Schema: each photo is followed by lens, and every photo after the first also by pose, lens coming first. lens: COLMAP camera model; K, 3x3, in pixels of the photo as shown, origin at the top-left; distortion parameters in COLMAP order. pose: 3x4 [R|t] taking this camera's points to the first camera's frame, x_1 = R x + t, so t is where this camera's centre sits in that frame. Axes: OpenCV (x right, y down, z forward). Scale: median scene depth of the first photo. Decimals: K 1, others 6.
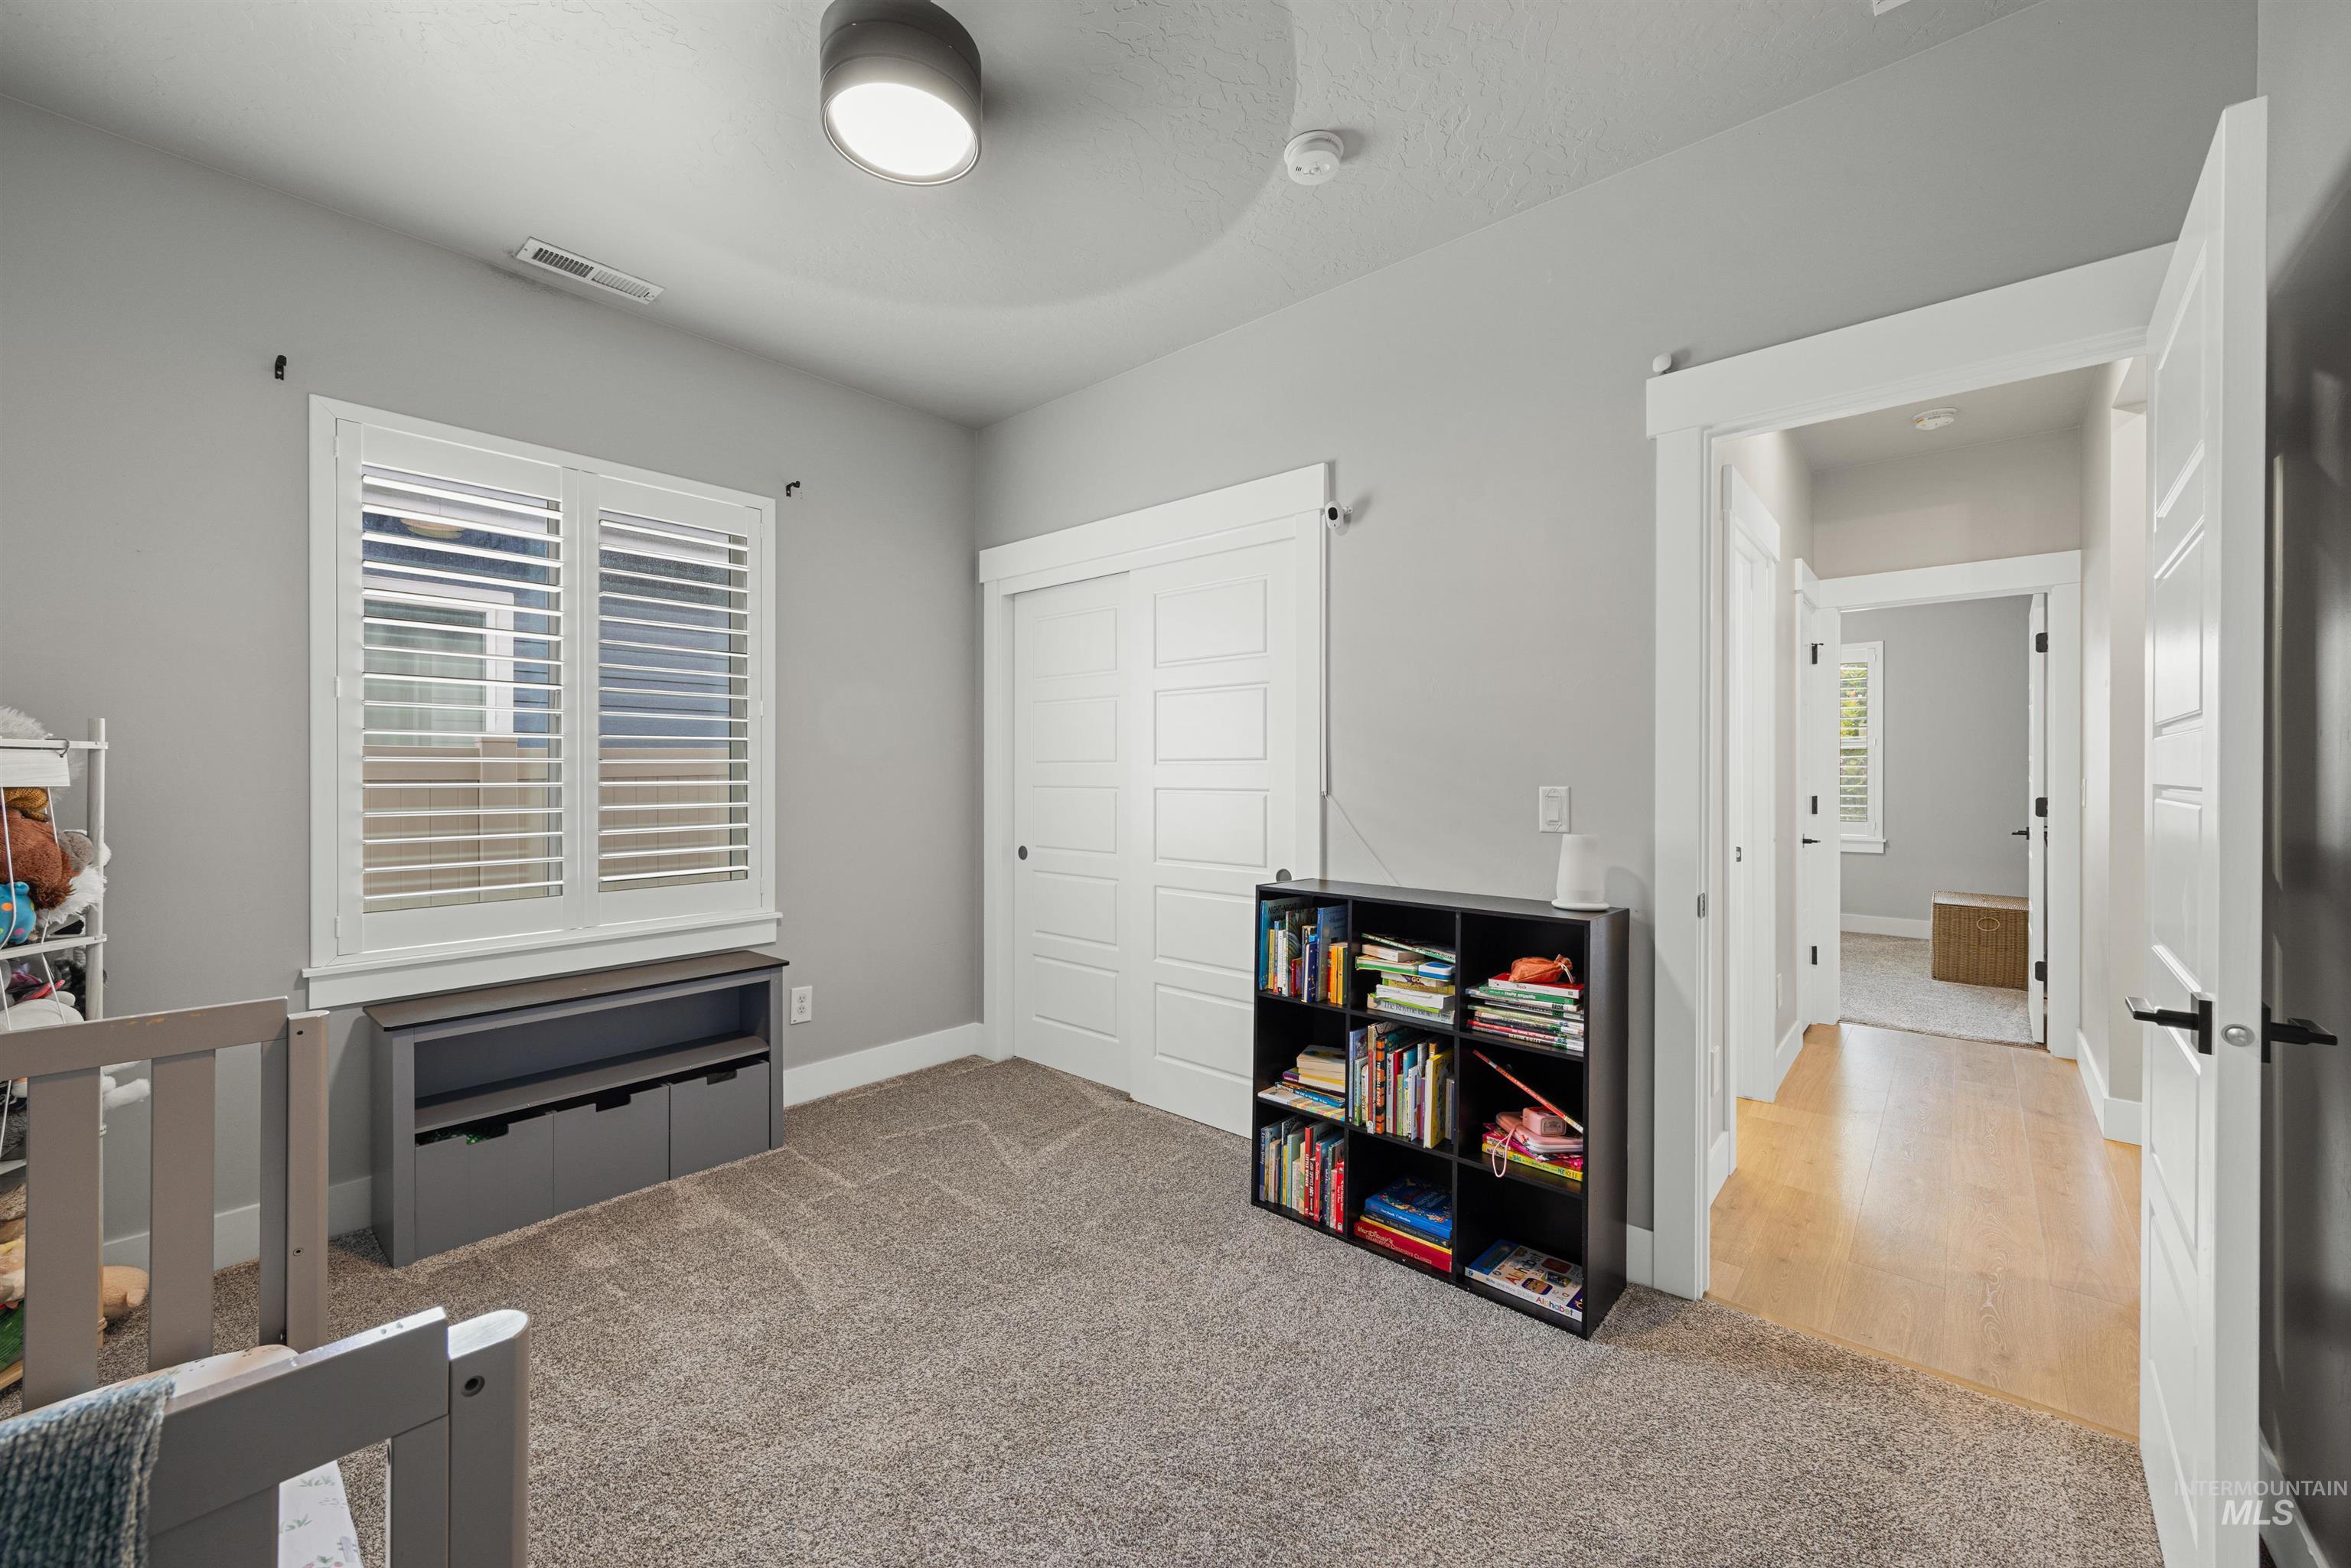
lens RADIAL K [[906.8, 0, 1166.8], [0, 906.8, 774.5], [0, 0, 1]] dist [0.003194, 0.000161]
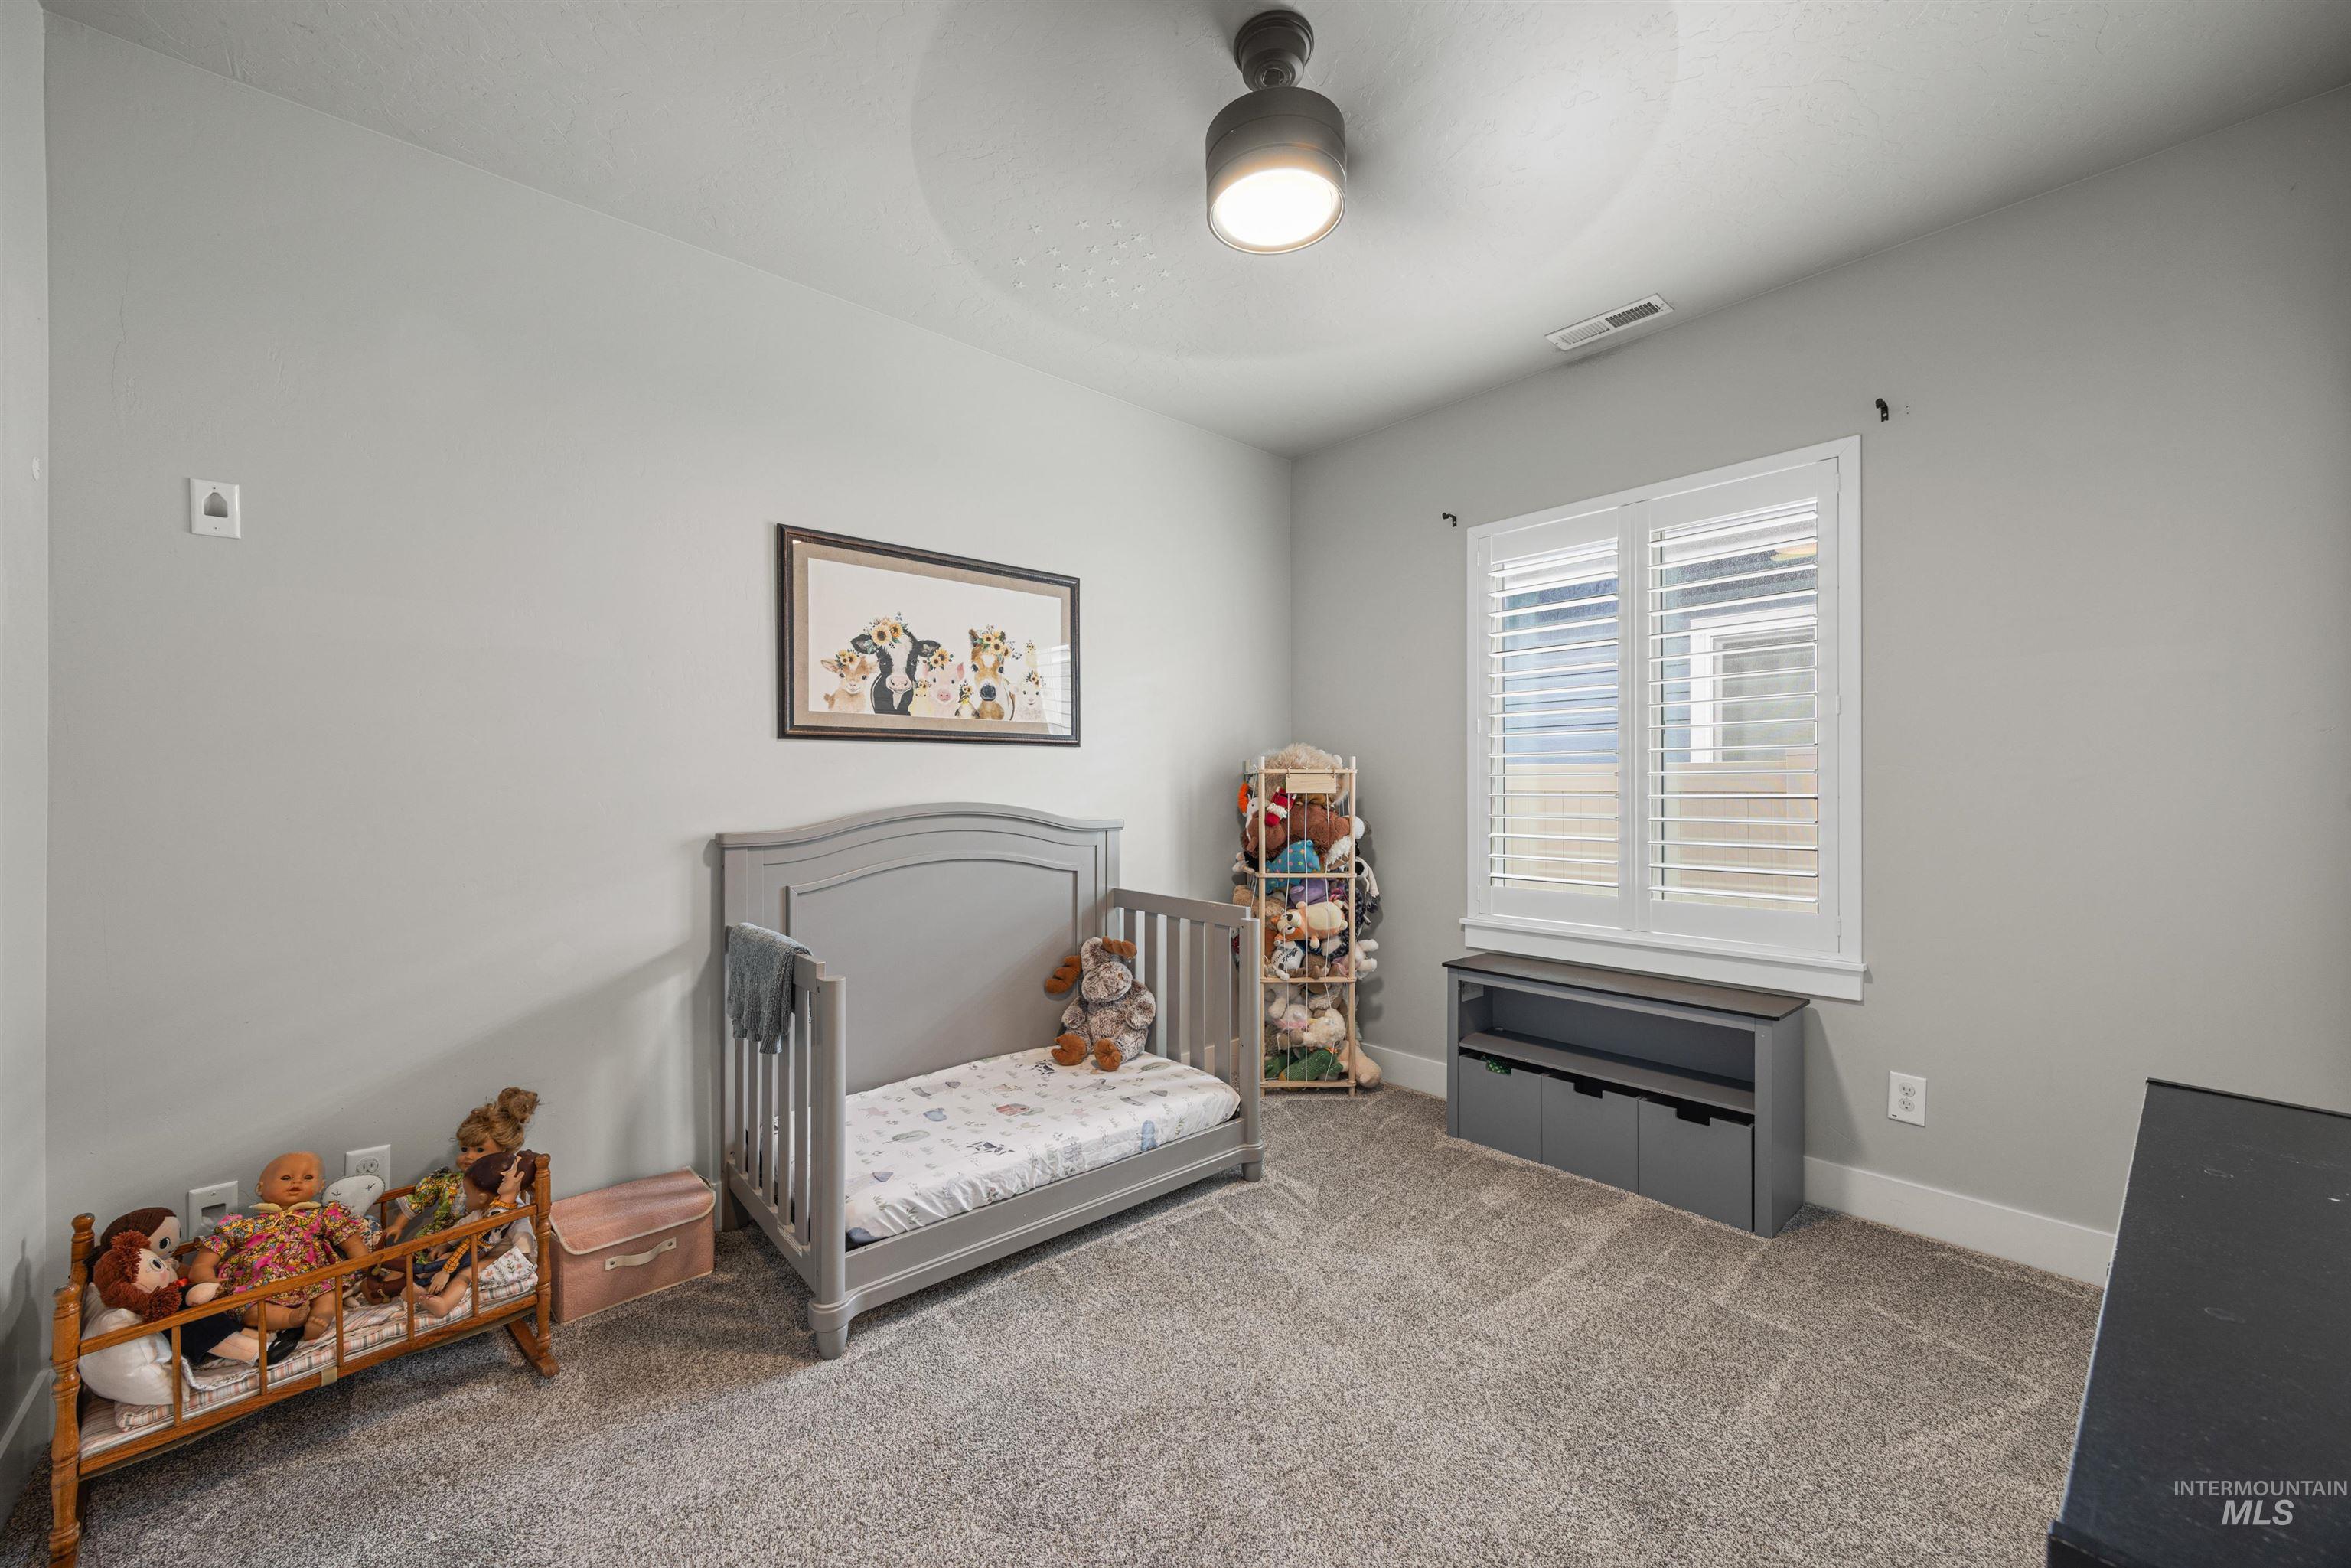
lens RADIAL K [[906.8, 0, 1167.0], [0, 906.8, 788.2], [0, 0, 1]] dist [0.003194, 0.000161]
pose [[-0.119454, 0.004778, -0.992828, 0.525478], [0.001516, 0.999988, 0.004630, -0.005186], [0.992839, -0.000952, -0.119460, 0.633072]]
